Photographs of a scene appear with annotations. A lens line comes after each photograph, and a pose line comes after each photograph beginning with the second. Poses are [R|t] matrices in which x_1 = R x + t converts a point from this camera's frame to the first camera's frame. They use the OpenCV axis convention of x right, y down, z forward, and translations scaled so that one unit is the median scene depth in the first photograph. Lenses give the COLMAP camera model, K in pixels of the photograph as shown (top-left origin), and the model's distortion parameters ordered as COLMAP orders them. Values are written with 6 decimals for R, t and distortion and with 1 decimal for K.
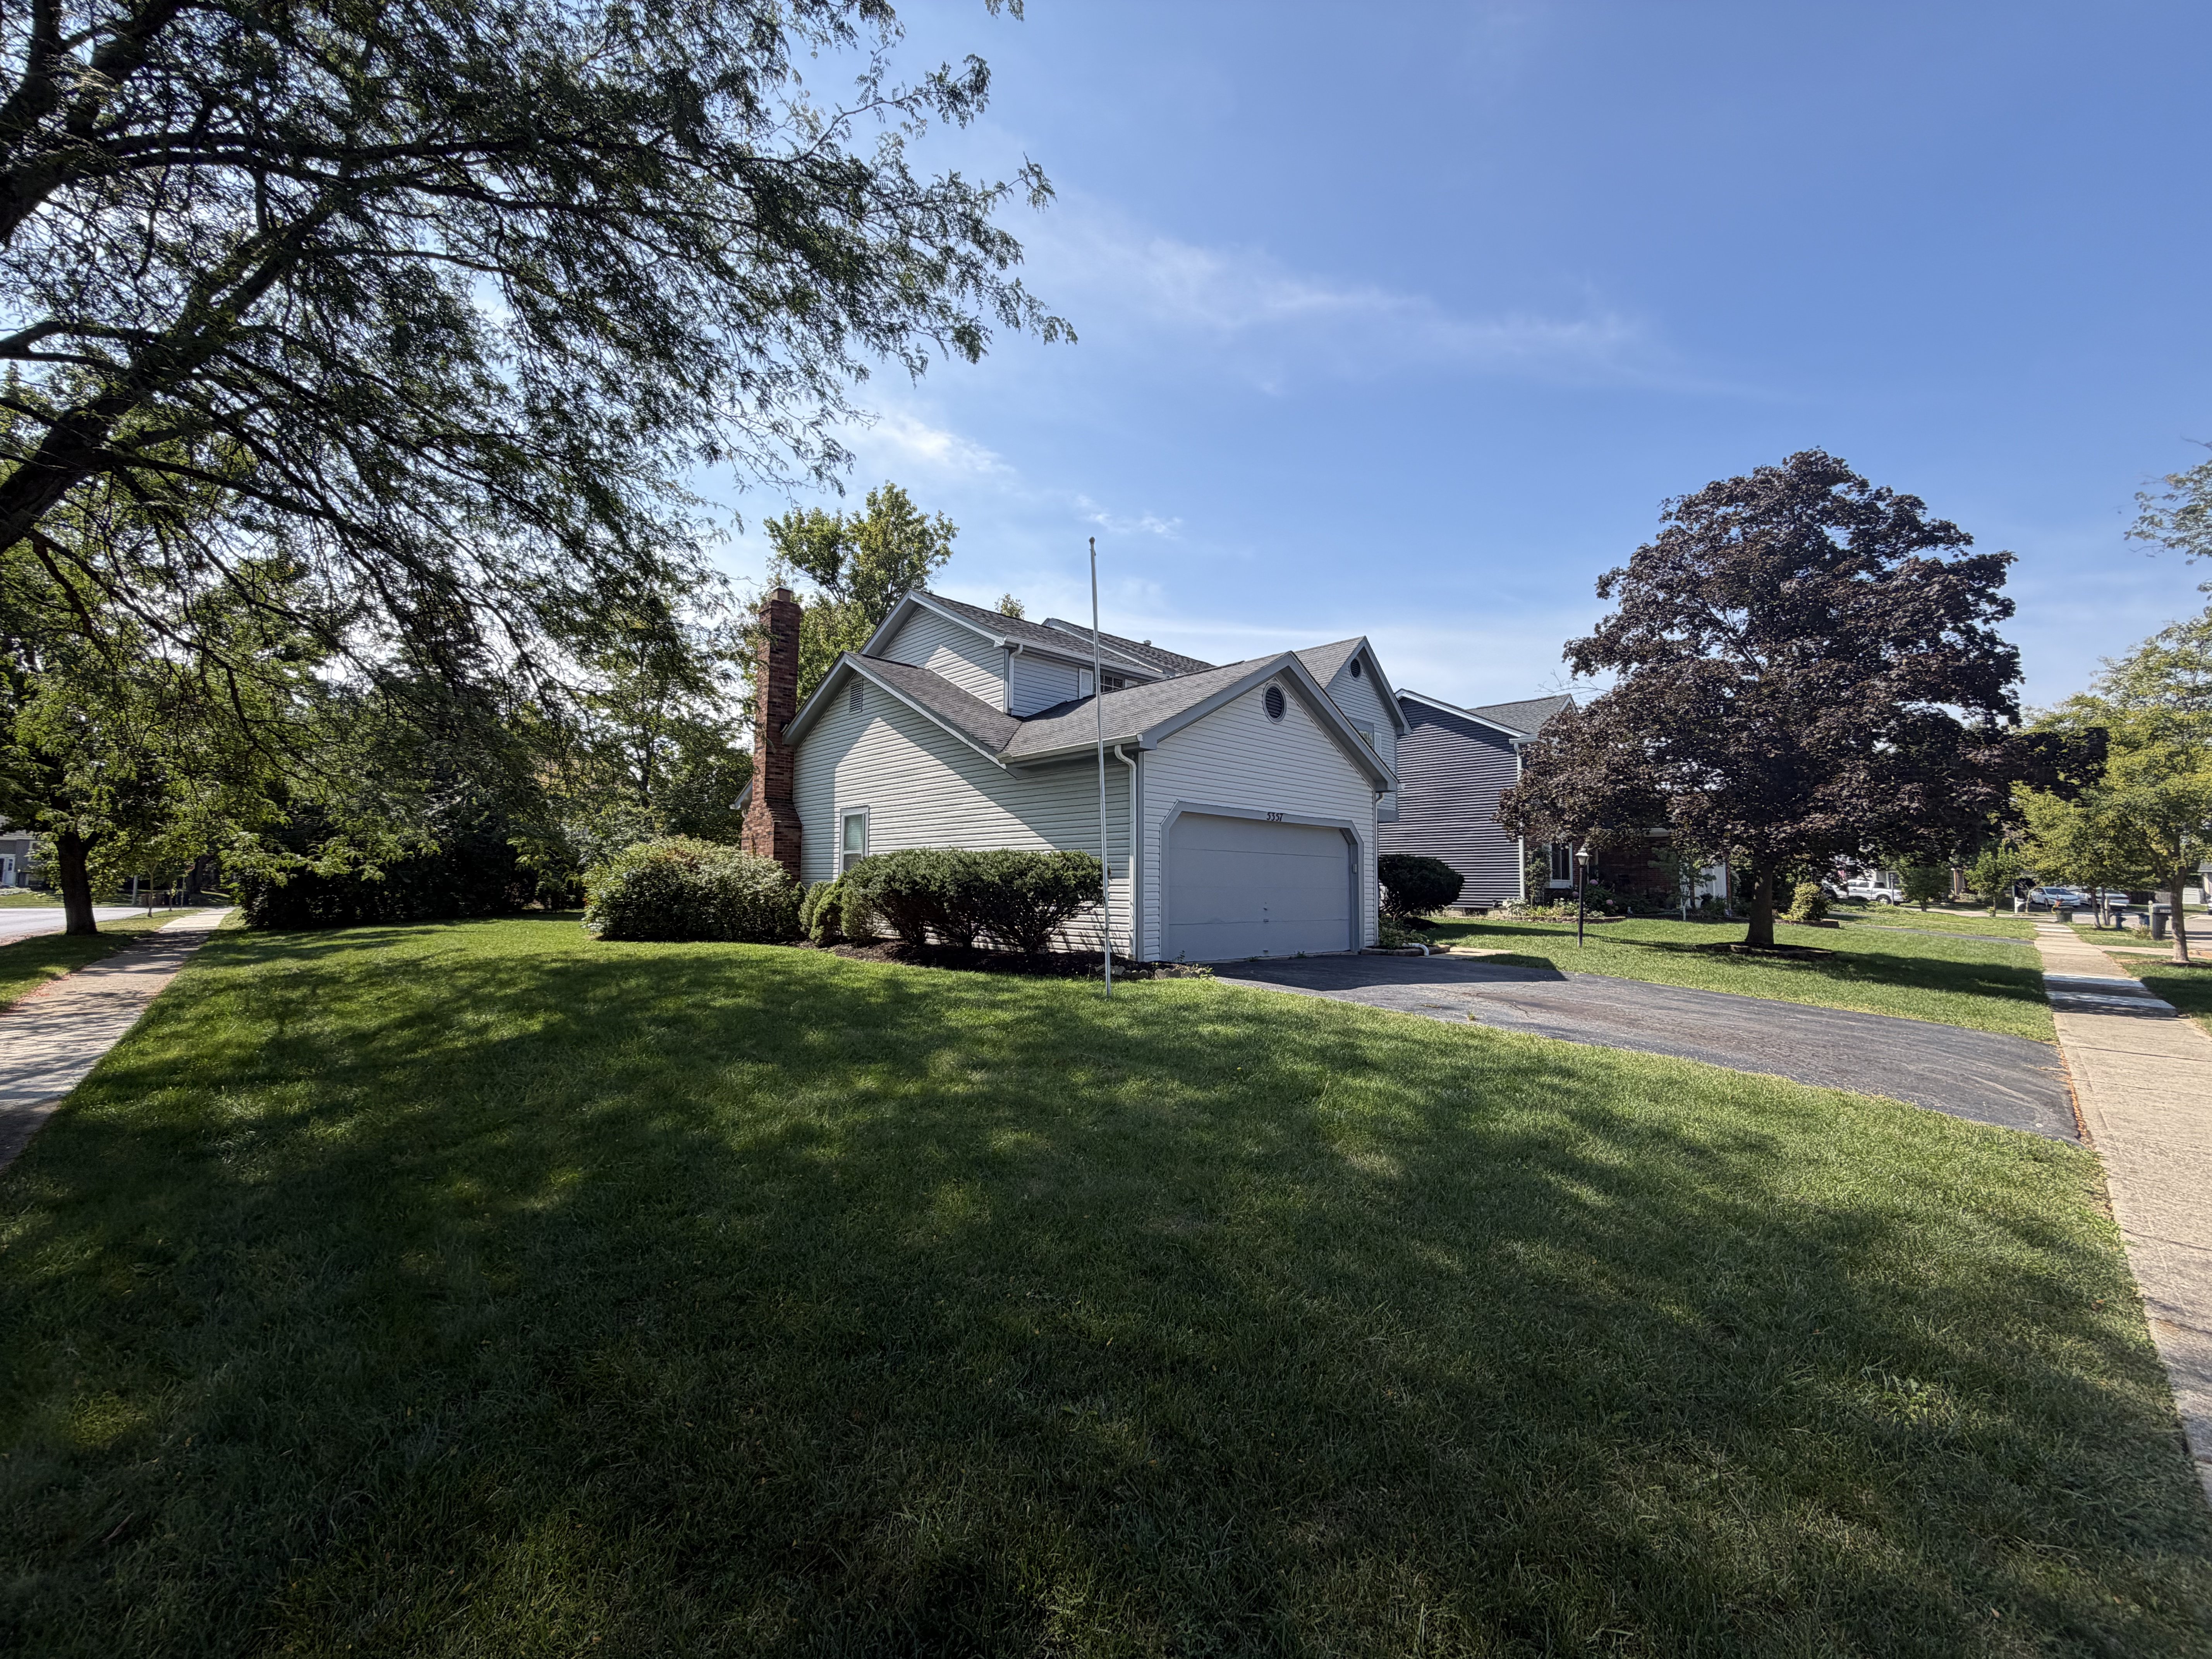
lens RADIAL K [[886.6, 0, 1095.0], [0, 886.6, 821.5], [0, 0, 1]] dist [-0.001704, -0.000445]
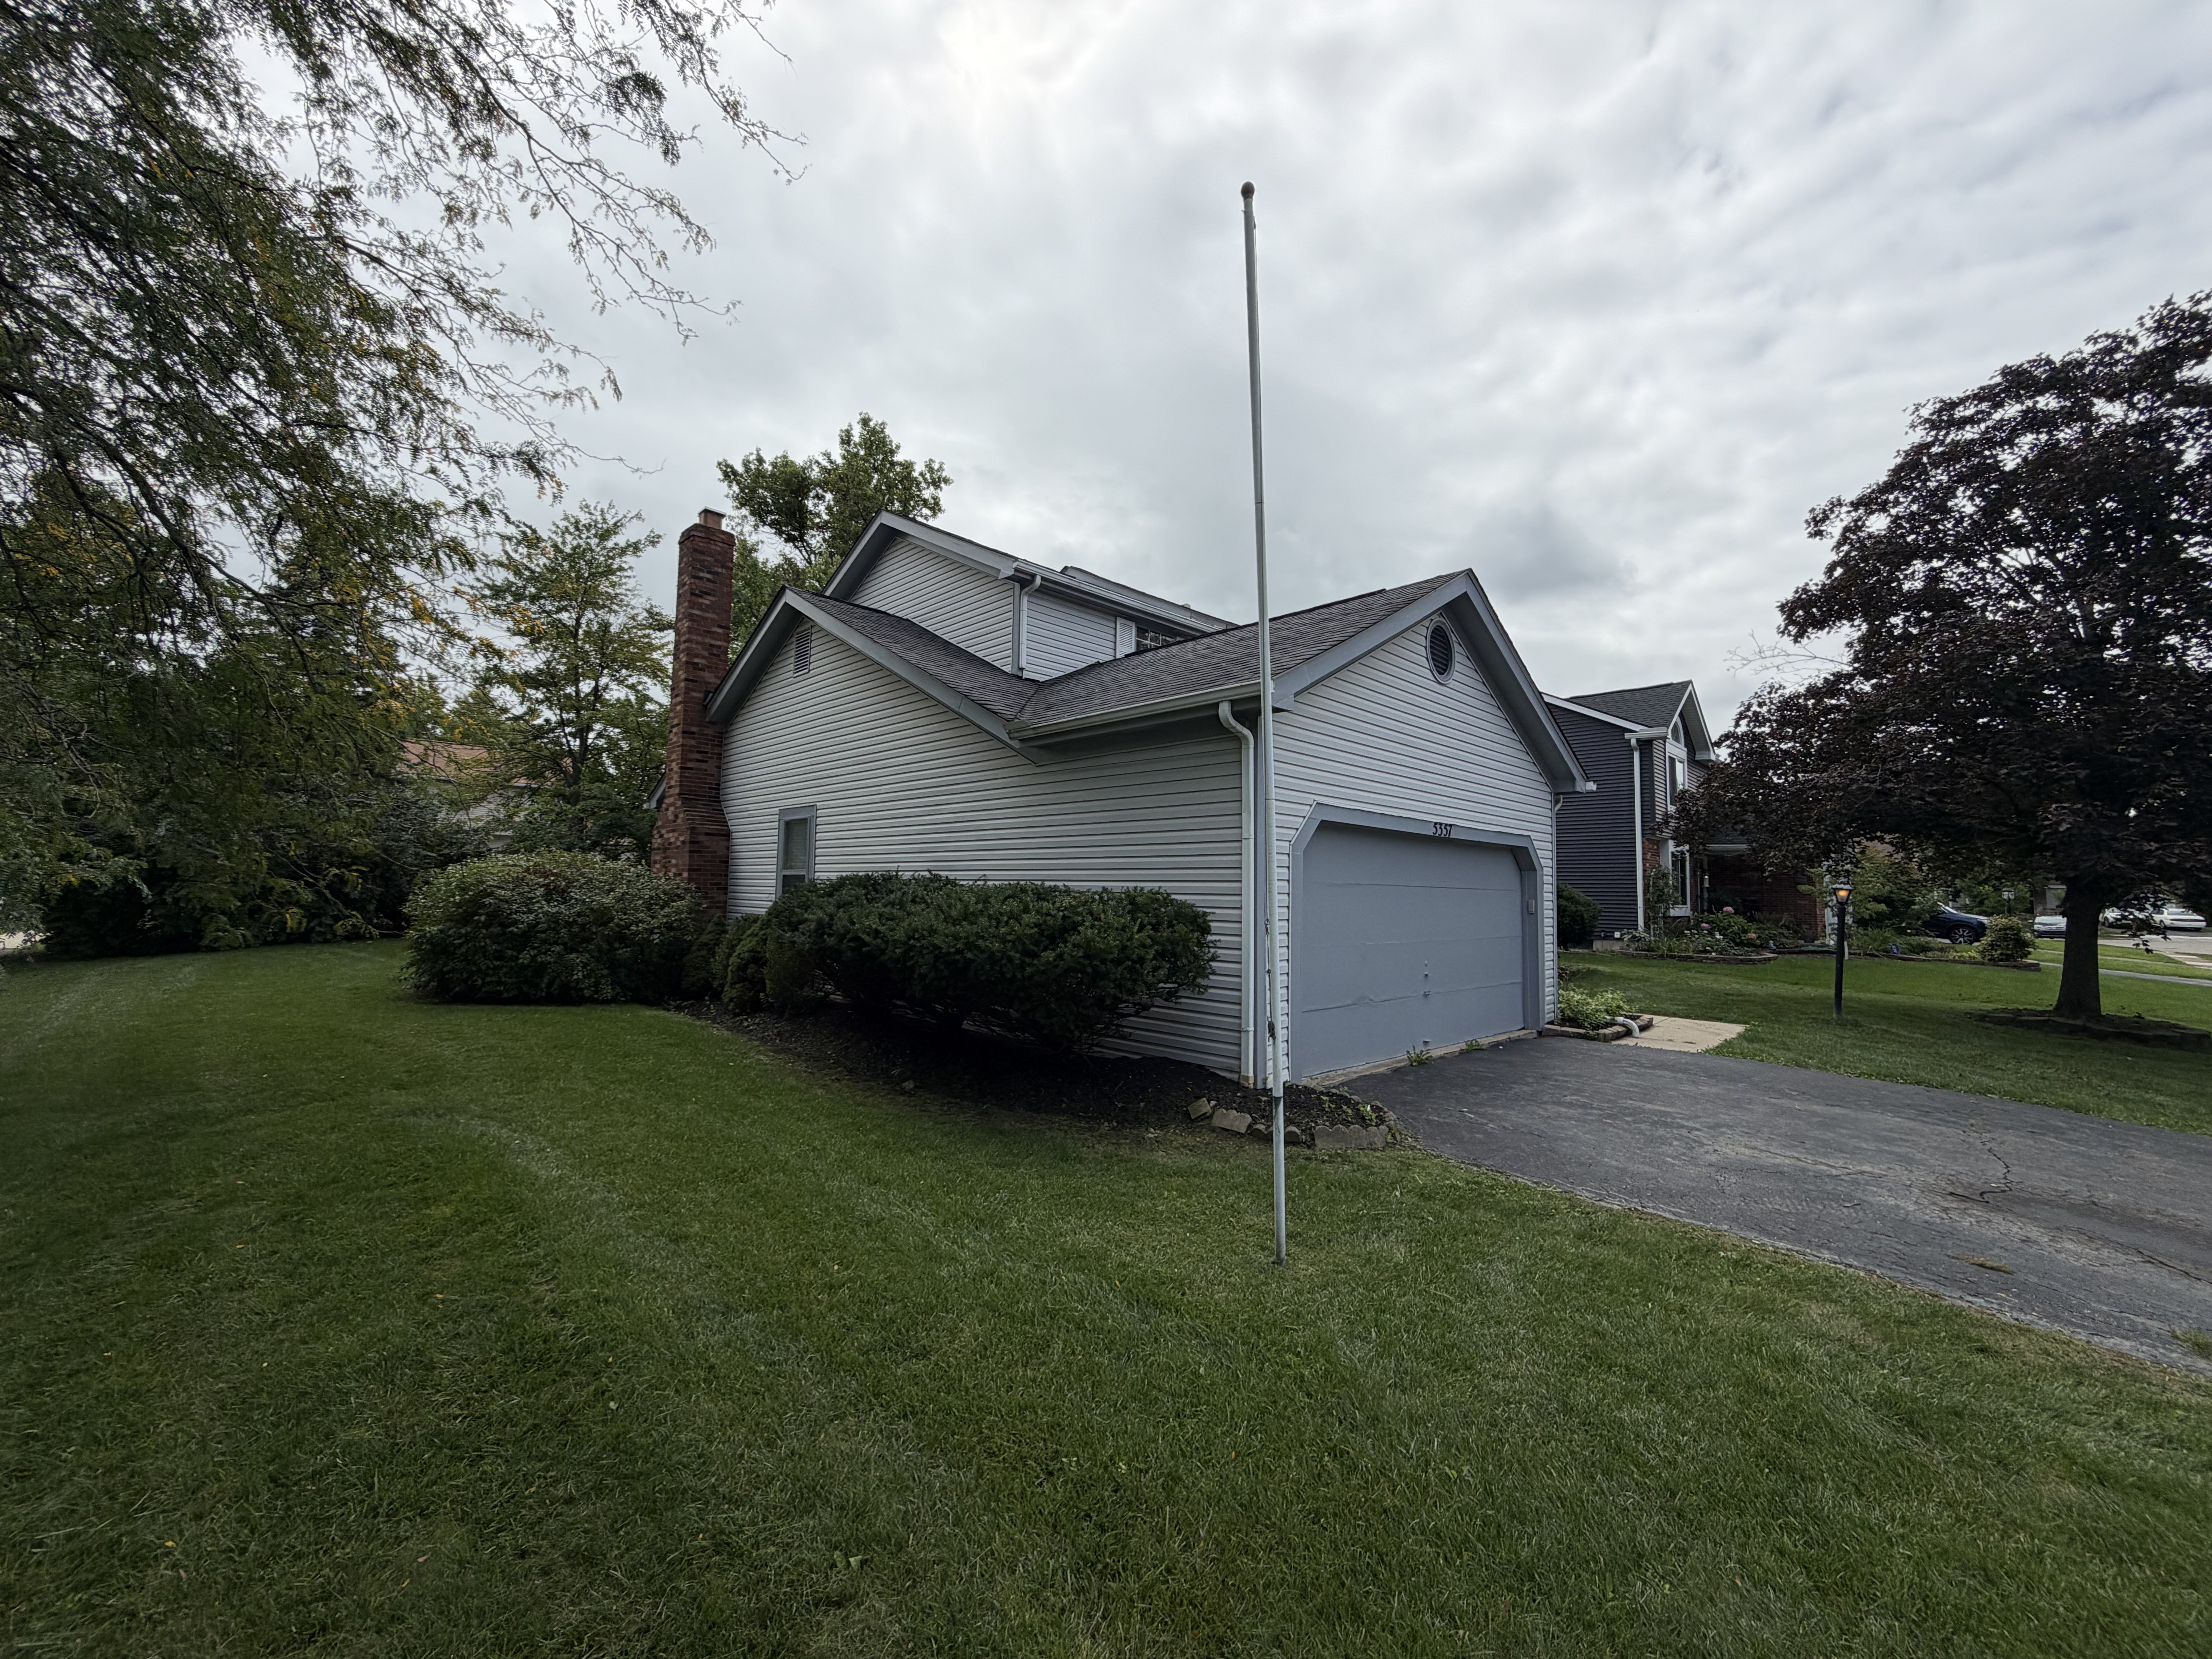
lens RADIAL K [[886.6, 0, 1120.1], [0, 886.6, 839.9], [0, 0, 1]] dist [-0.001704, -0.000445]
pose [[0.999351, 0.009313, 0.034807, -0.035726], [-0.009892, 0.999815, 0.016482, -0.004985], [-0.034647, -0.016816, 0.999258, 0.269056]]
